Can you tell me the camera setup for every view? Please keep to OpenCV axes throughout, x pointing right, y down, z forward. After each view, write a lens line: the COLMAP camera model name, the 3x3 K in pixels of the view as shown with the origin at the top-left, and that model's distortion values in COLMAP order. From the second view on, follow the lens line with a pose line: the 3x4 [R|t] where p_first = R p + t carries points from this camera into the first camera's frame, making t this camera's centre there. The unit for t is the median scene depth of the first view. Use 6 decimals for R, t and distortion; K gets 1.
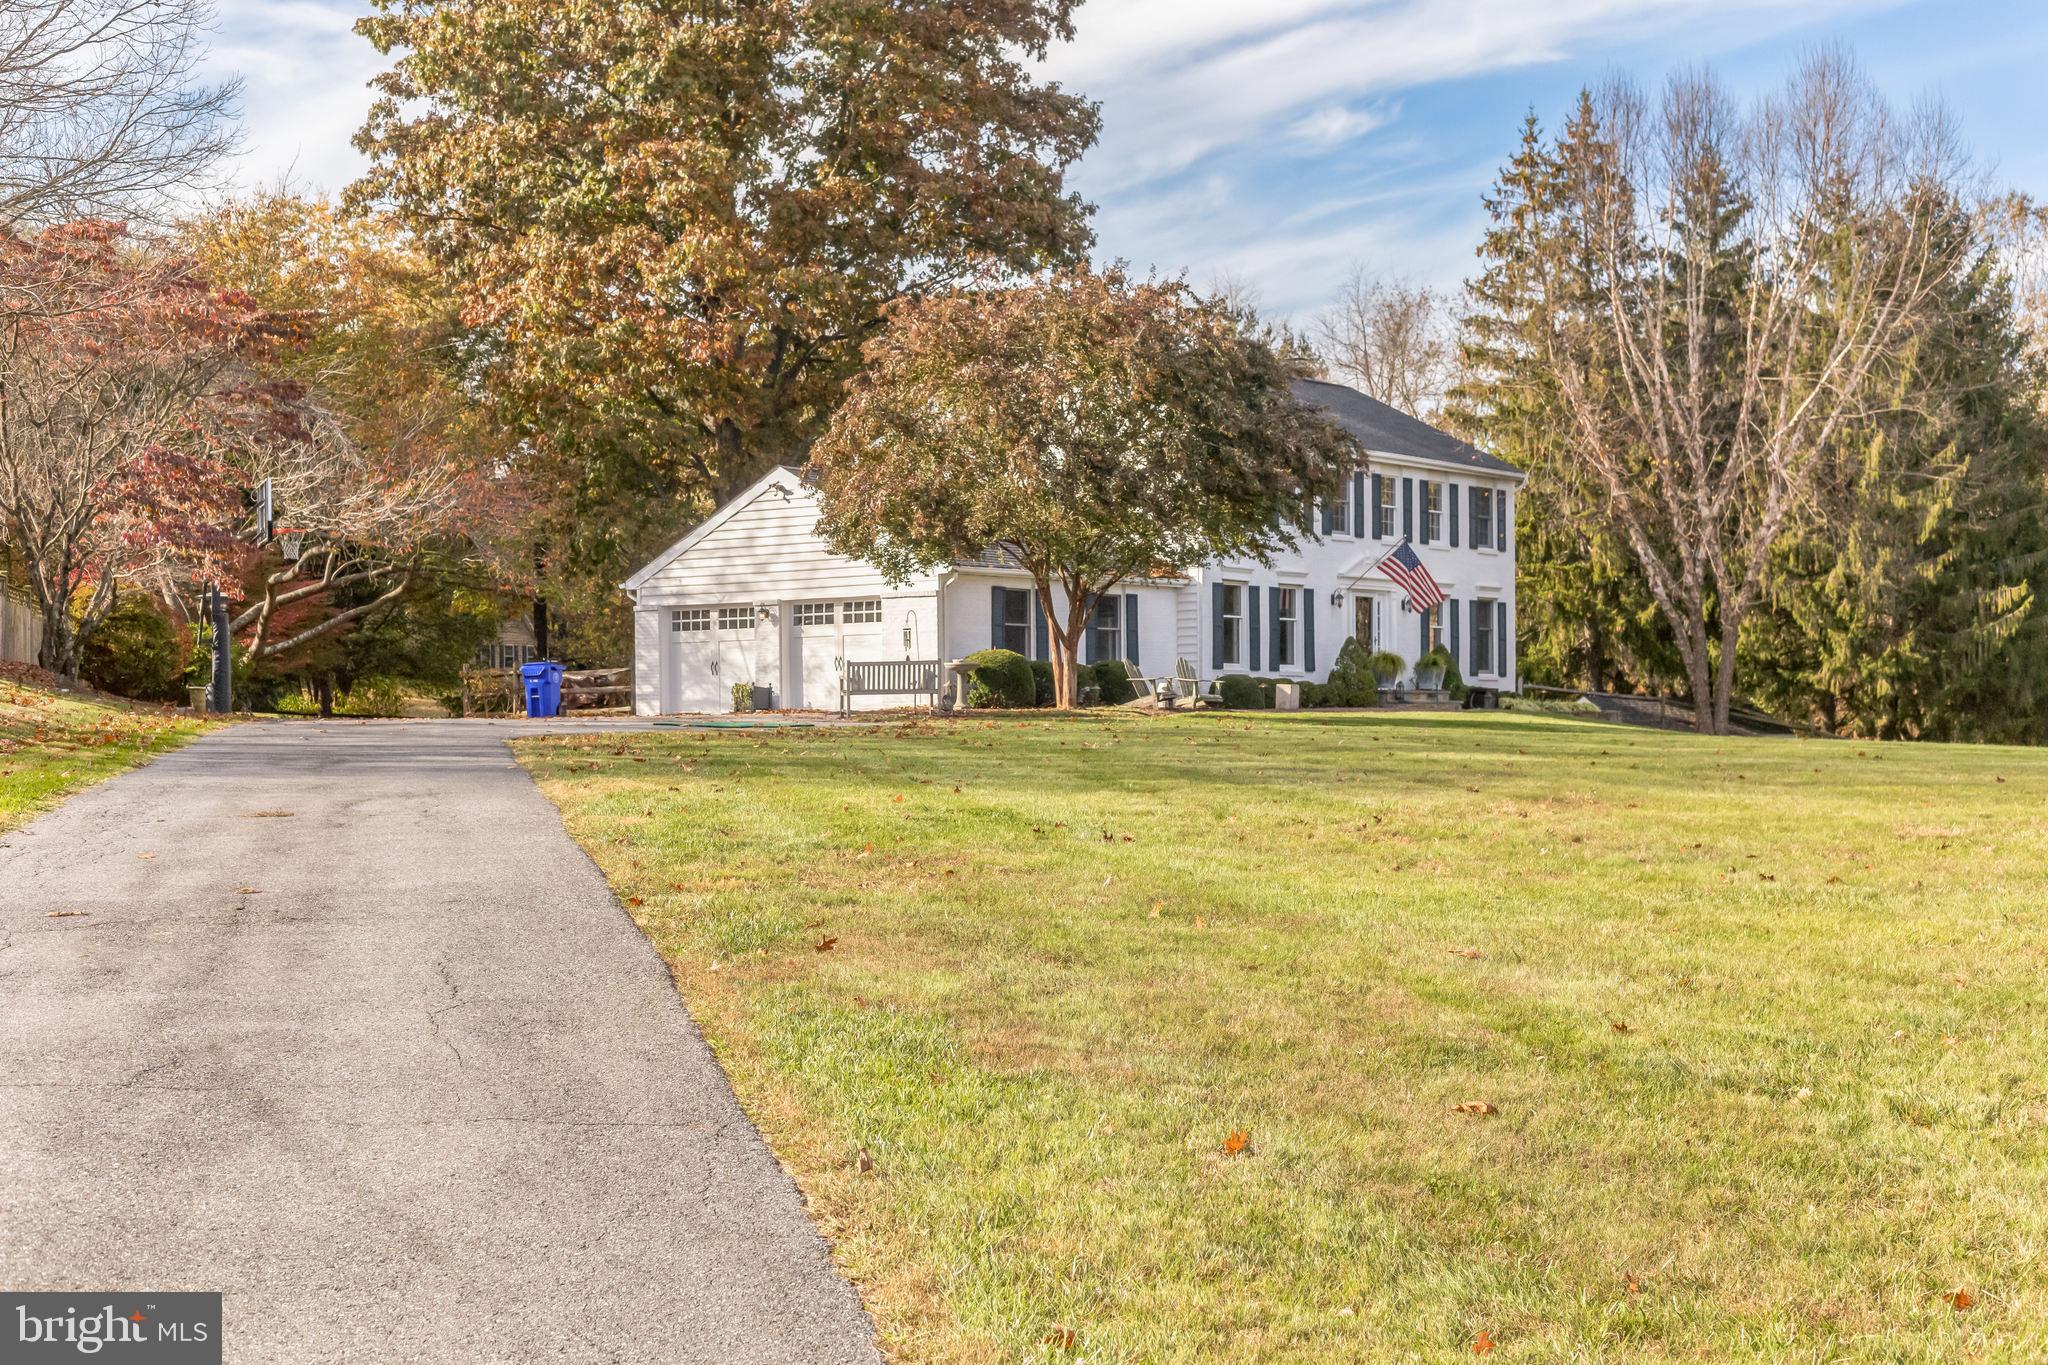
lens RADIAL K [[2954.7, 0, 1023.9], [0, 2954.7, 684.9], [0, 0, 1]] dist [-0.009452, 0.000000]
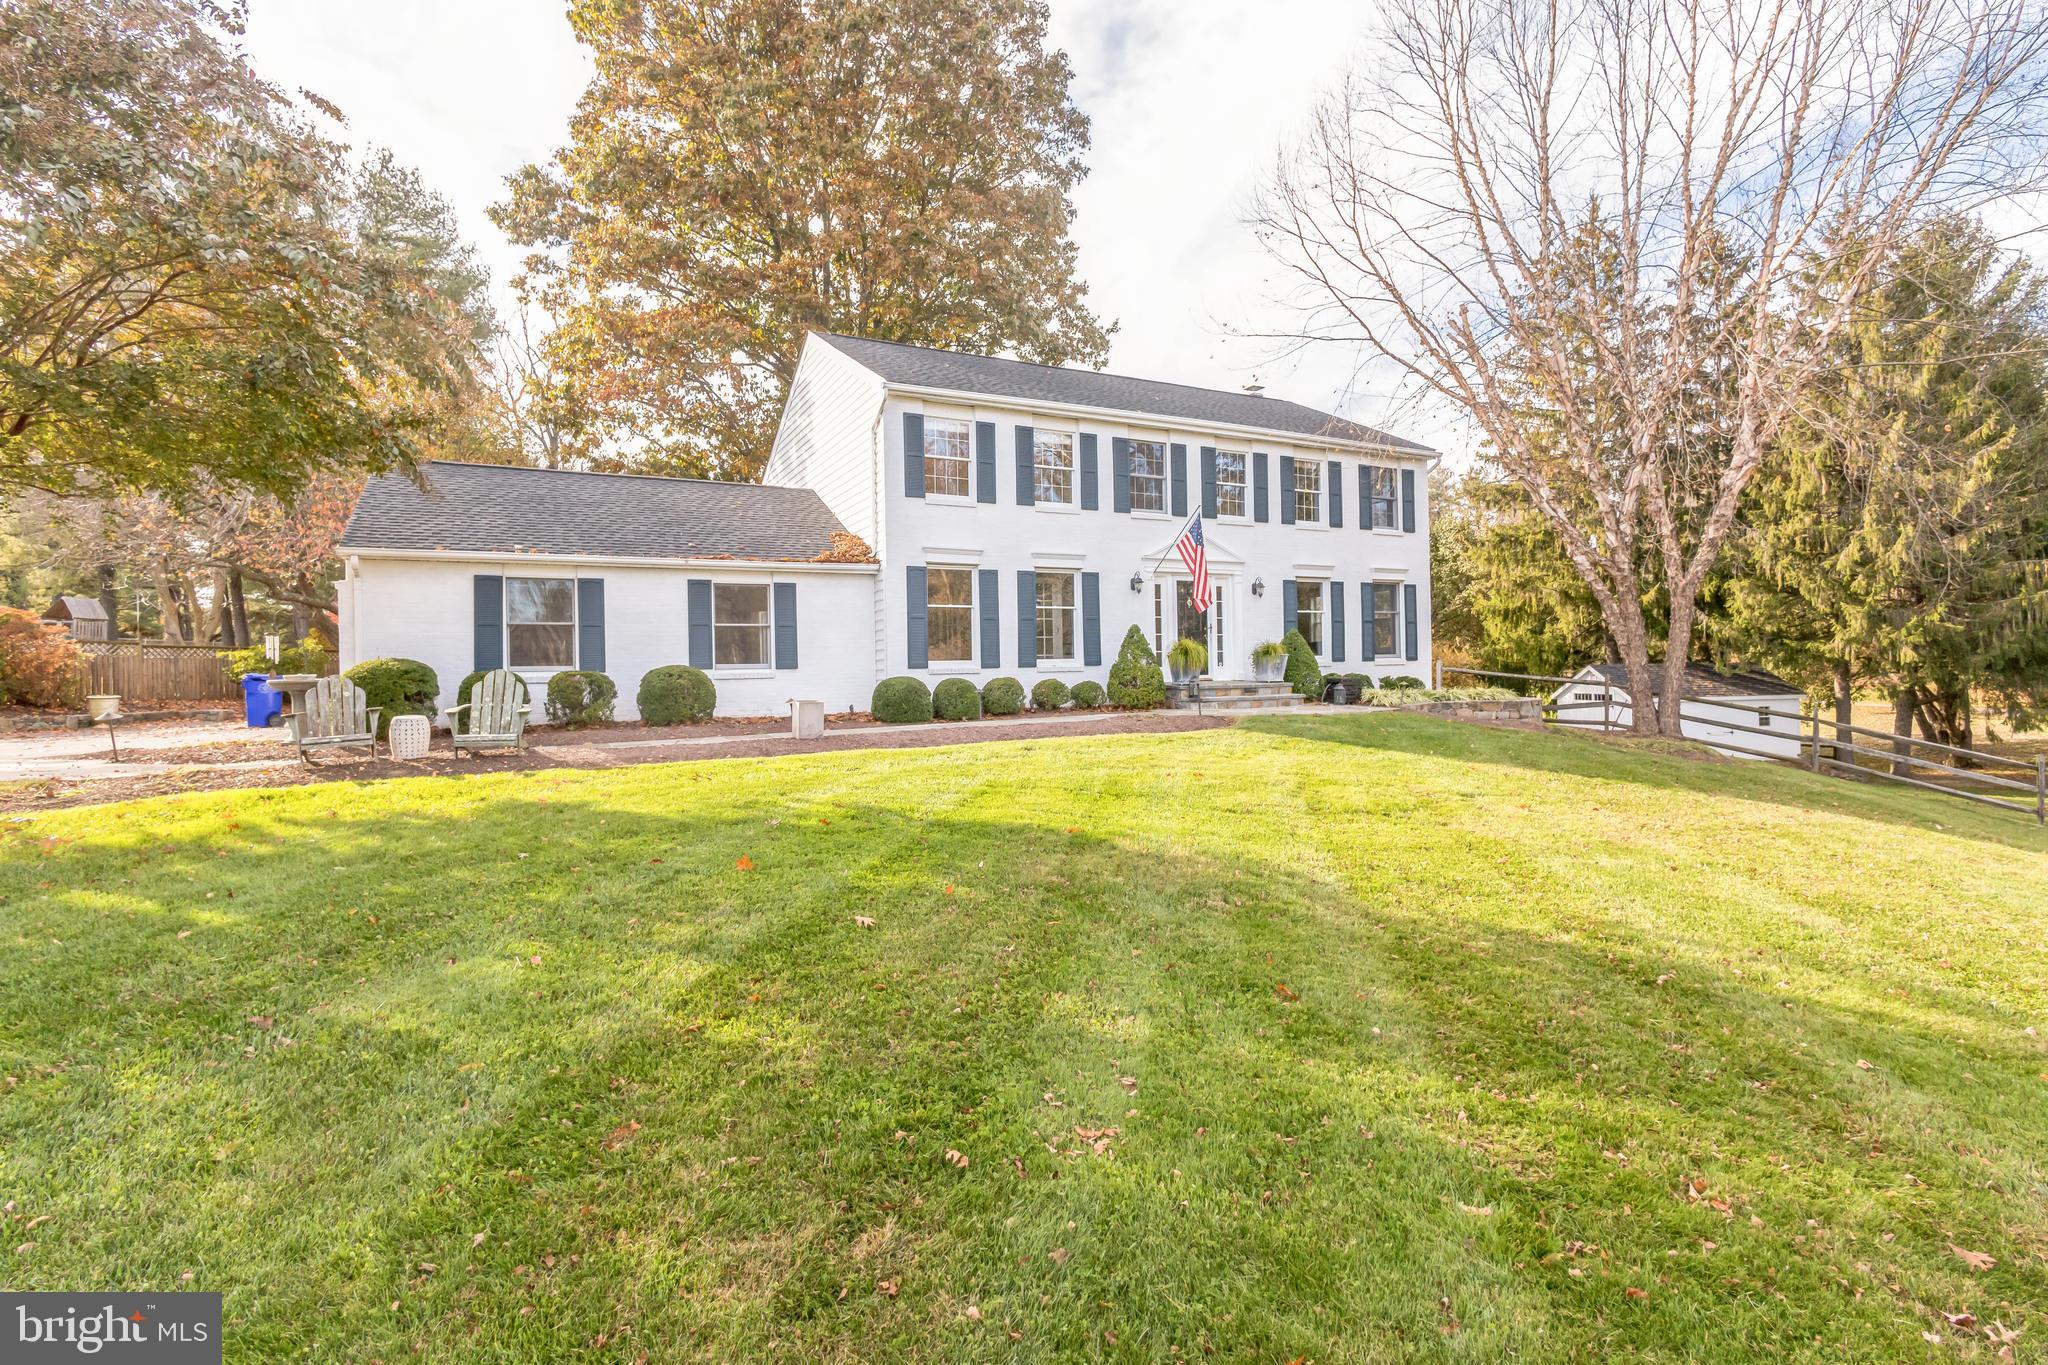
lens RADIAL K [[942.9, 0, 1025.4], [0, 942.9, 642.3], [0, 0, 1]] dist [0.002695, 0.000090]
pose [[0.900337, -0.016891, -0.434866, 0.151409], [0.017055, 0.999848, -0.003526, -0.008171], [0.434860, -0.004242, 0.900488, 0.549789]]
